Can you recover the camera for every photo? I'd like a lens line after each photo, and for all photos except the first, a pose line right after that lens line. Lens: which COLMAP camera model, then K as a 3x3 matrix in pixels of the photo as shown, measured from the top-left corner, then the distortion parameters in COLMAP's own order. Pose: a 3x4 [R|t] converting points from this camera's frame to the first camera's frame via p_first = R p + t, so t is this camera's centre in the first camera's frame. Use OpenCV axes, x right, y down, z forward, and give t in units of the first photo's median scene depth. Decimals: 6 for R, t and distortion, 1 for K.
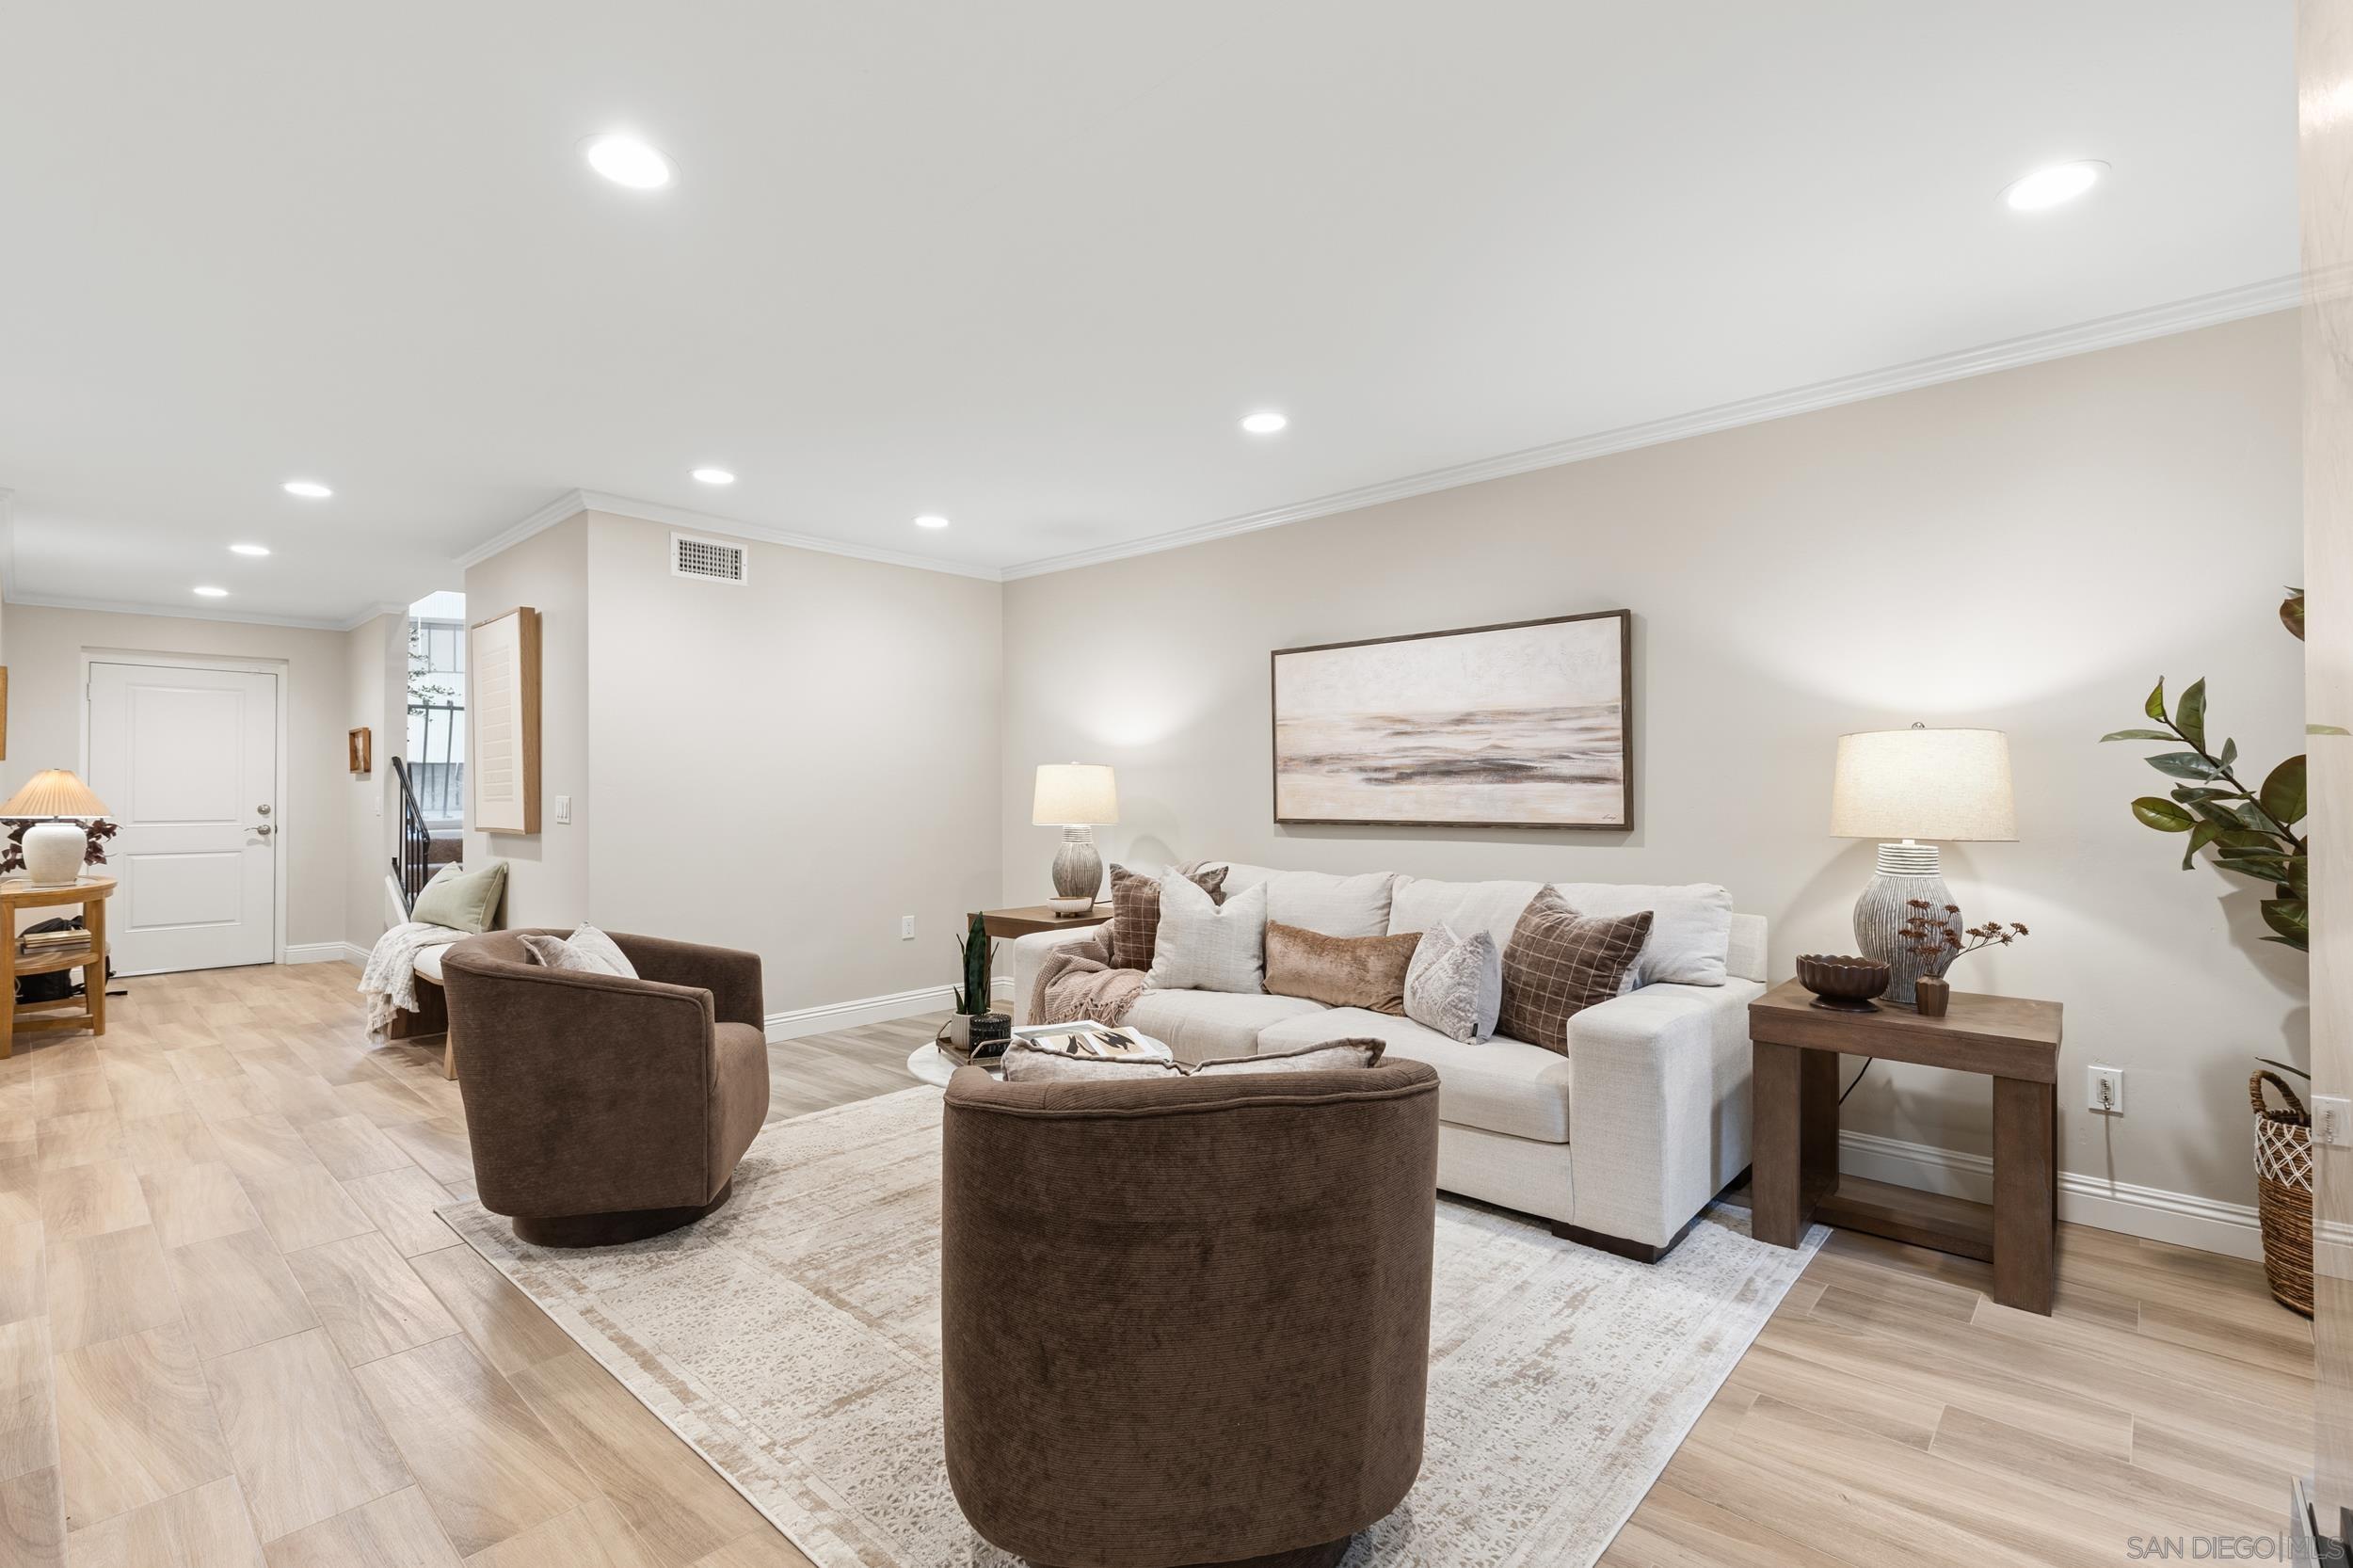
lens RADIAL K [[1065.3, 0, 1165.5], [0, 1065.3, 772.8], [0, 0, 1]] dist [0.010725, -0.003507]
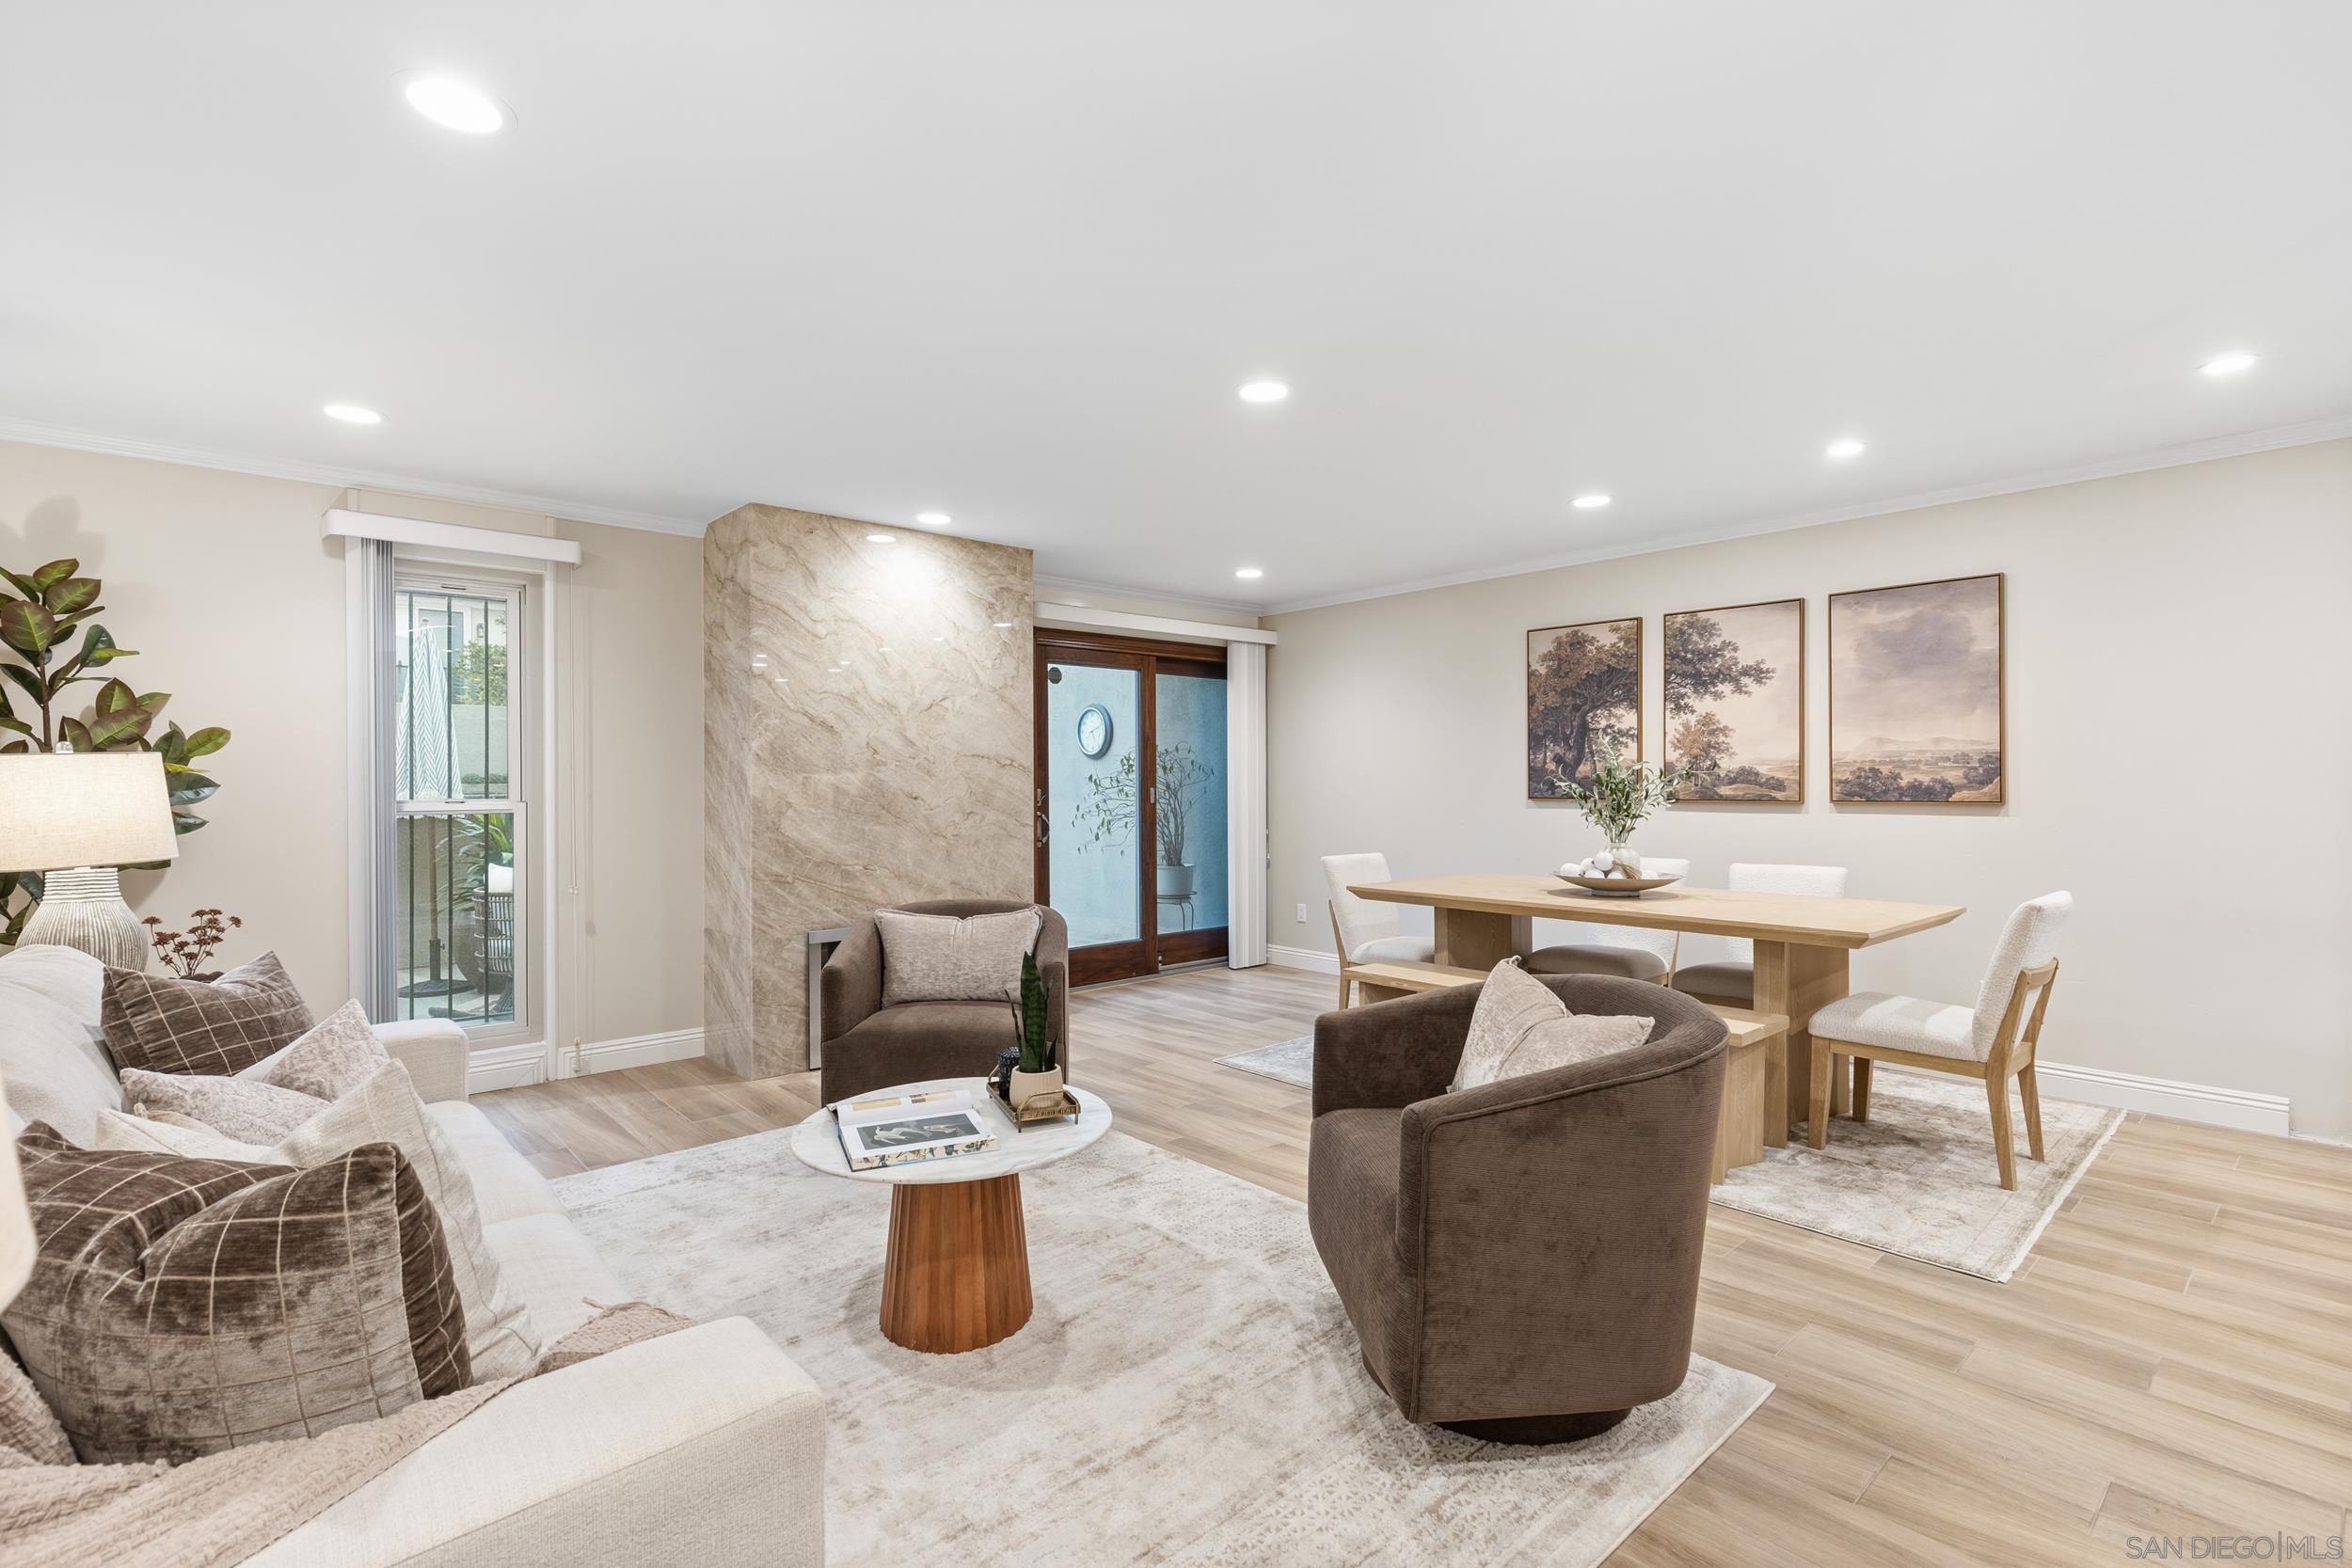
lens RADIAL K [[1064.8, 0, 1174.3], [0, 1064.8, 782.1], [0, 0, 1]] dist [0.010725, -0.003507]
pose [[-0.993829, 0.008096, 0.110625, -0.290298], [0.005868, 0.999774, -0.020447, 0.010619], [-0.110766, -0.019672, -0.993652, 1.396061]]
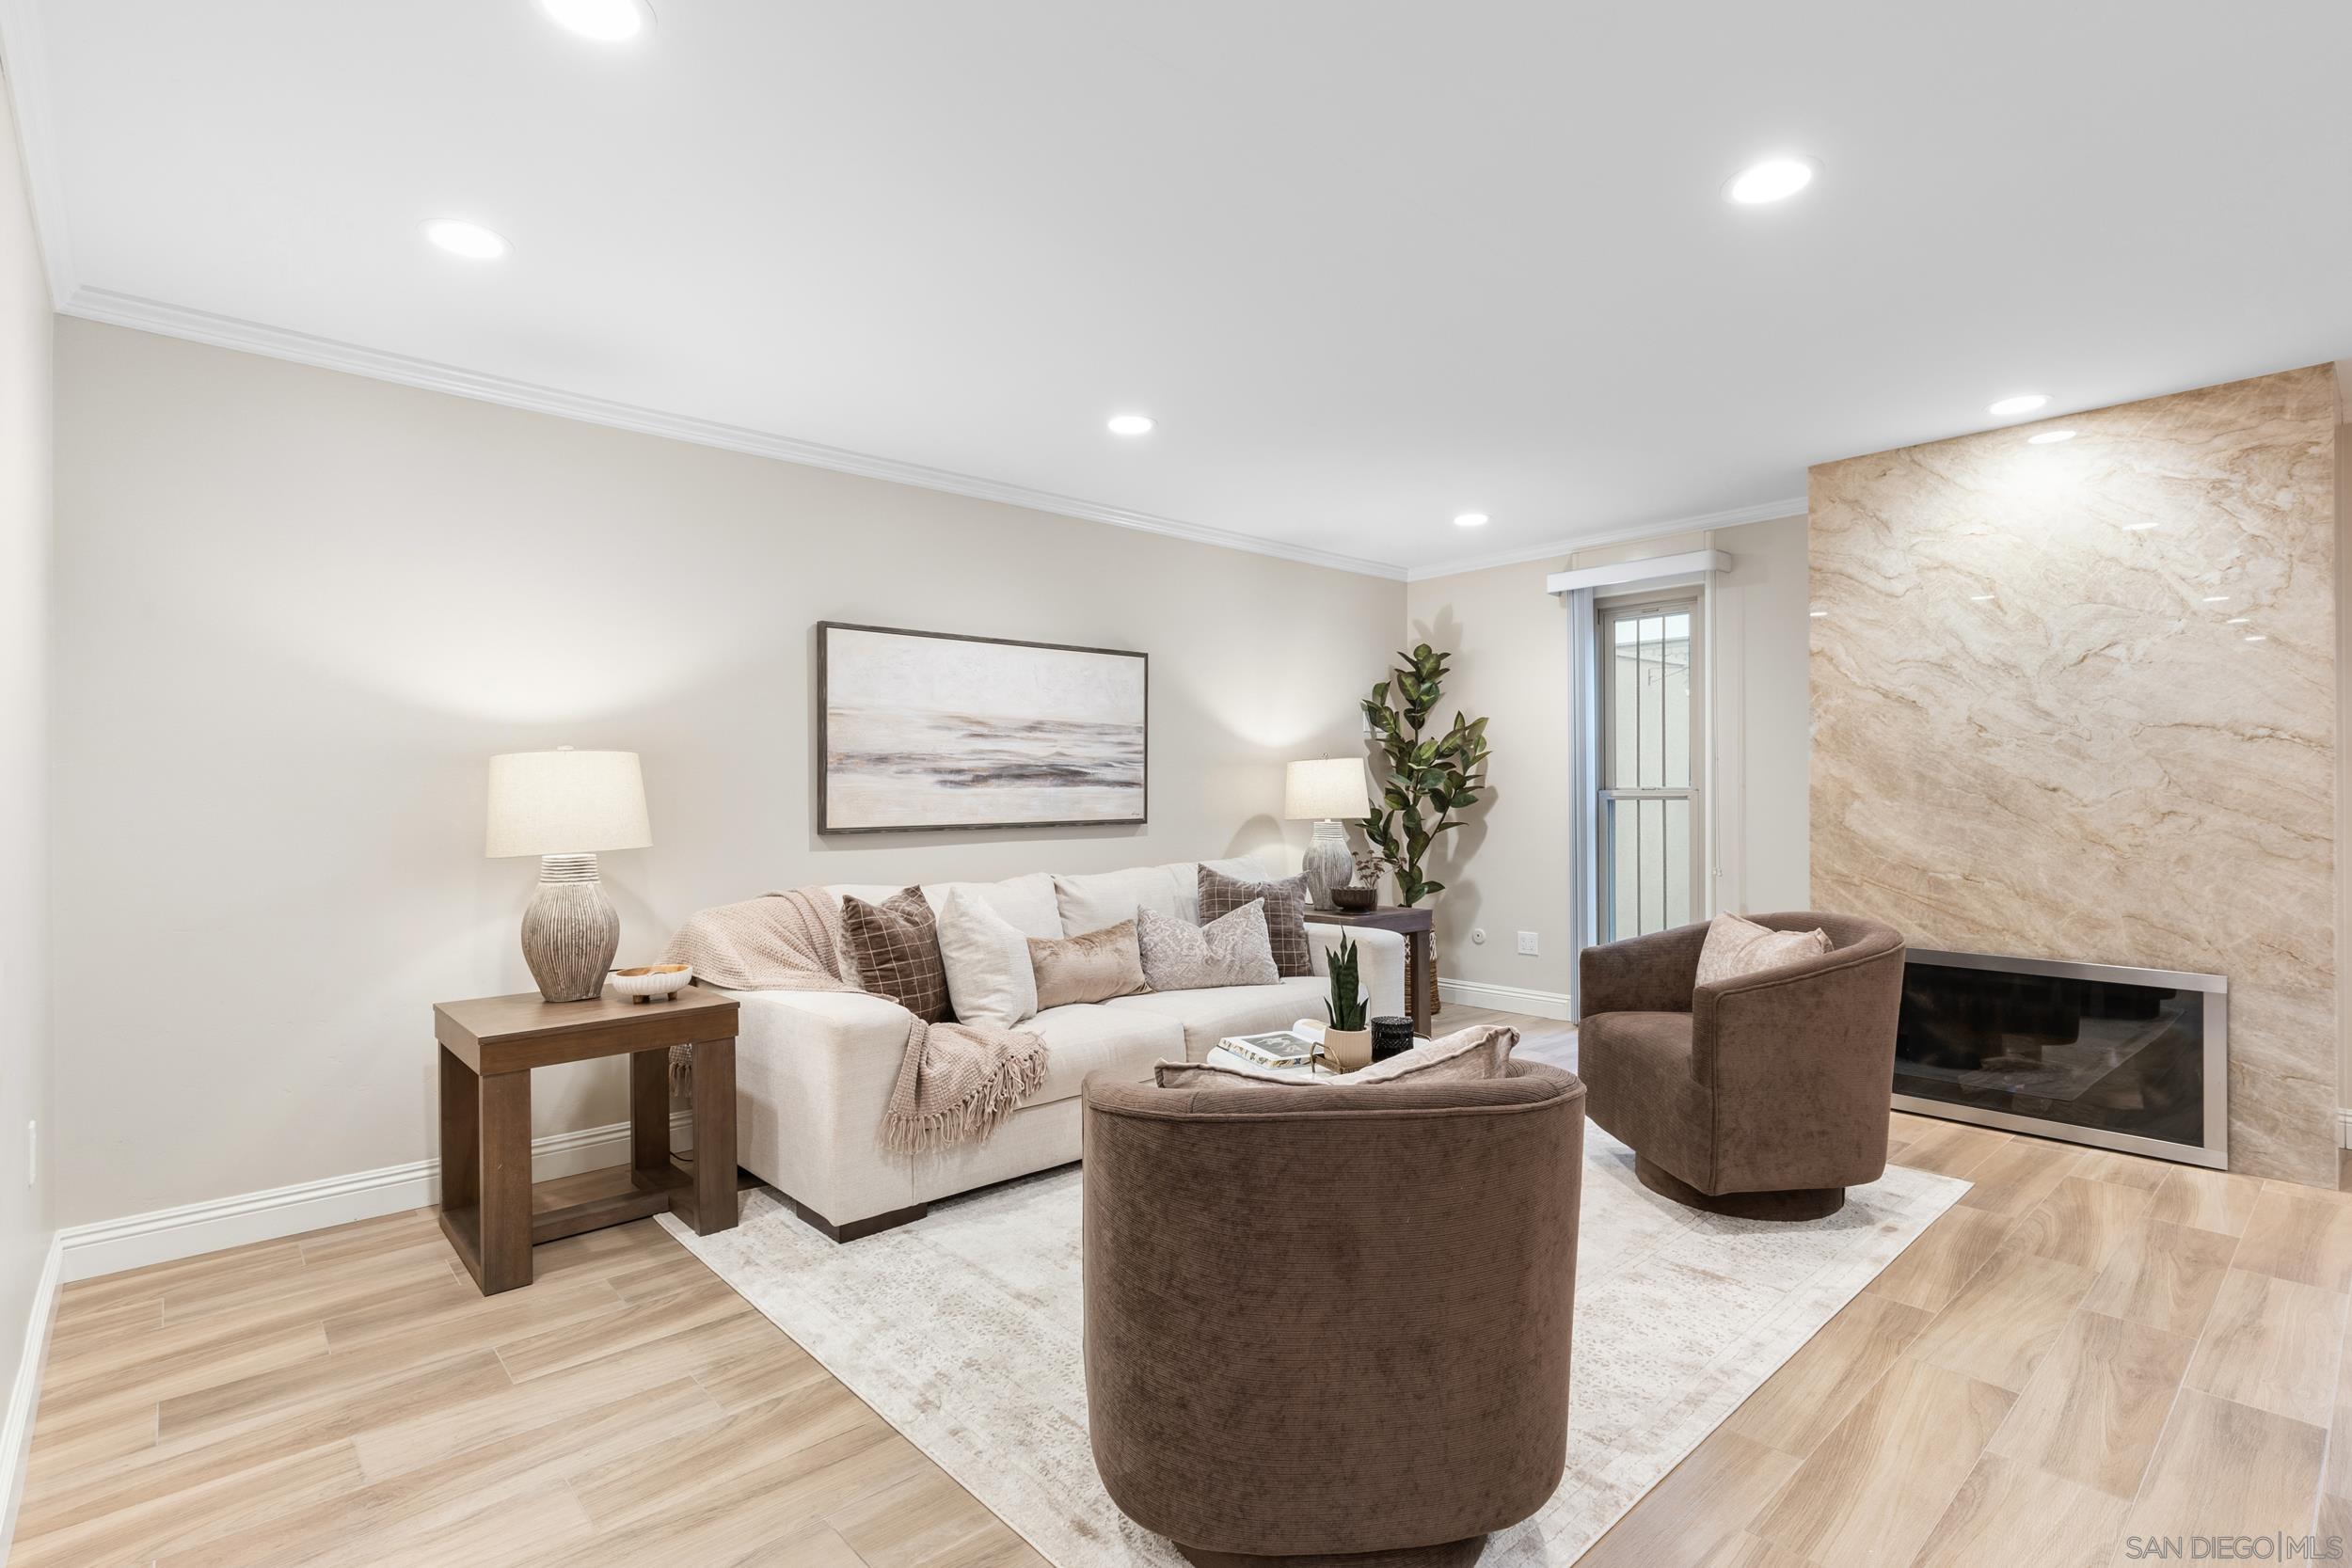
lens RADIAL K [[1117.3, 0, 1174.1], [0, 1117.3, 782.7], [0, 0, 1]] dist [-0.000519, -0.000984]
pose [[0.100951, 0.006737, 0.994869, -0.892020], [-0.013143, 0.999899, -0.005438, 0.011220], [-0.994805, -0.012526, 0.101029, 0.805175]]
